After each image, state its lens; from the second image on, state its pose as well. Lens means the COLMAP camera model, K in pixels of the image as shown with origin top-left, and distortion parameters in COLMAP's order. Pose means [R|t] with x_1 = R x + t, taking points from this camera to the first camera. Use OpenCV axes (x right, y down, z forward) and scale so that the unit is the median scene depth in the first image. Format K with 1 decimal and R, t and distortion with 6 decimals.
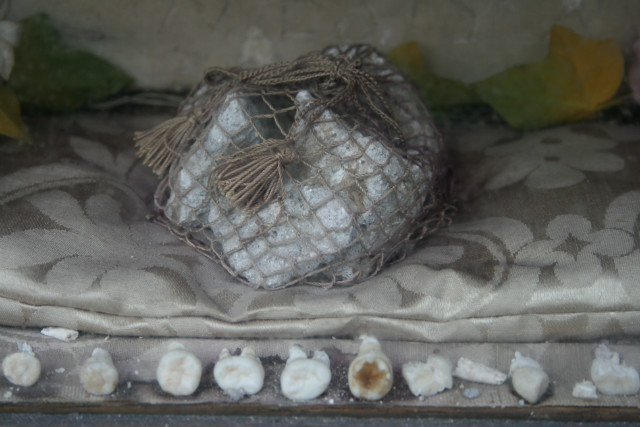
lens RADIAL K [[1587.3, 0, 319.8], [0, 1587.3, 212.5], [0, 0, 1]] dist [0.139121, 0.000000]
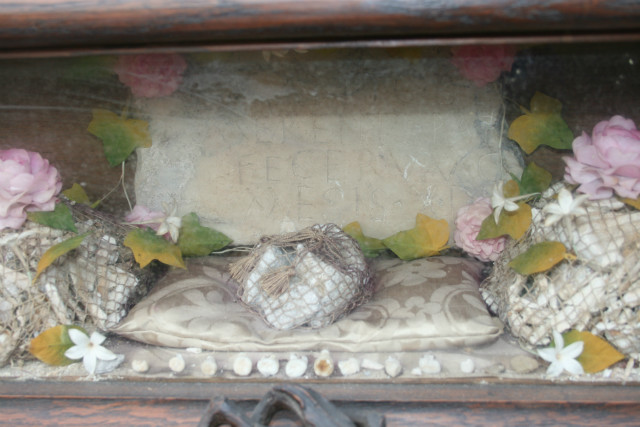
lens RADIAL K [[898.4, 0, 321.1], [0, 898.4, 209.5], [0, 0, 1]] dist [-0.039757, 0.000000]
pose [[0.997157, -0.021154, -0.072320, 0.119823], [0.012794, 0.993381, -0.114154, 0.023123], [0.074256, 0.112904, 0.990827, -0.305887]]
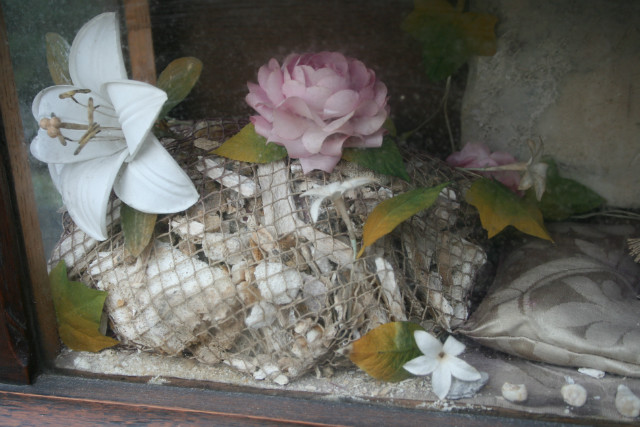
lens RADIAL K [[1099.2, 0, 318.8], [0, 1099.2, 215.9], [0, 0, 1]] dist [0.086079, 0.000000]
pose [[0.976372, 0.039878, -0.212386, -0.196508], [-0.049025, 0.998075, -0.037975, -0.019922], [0.210463, 0.047490, 0.976448, -0.090717]]
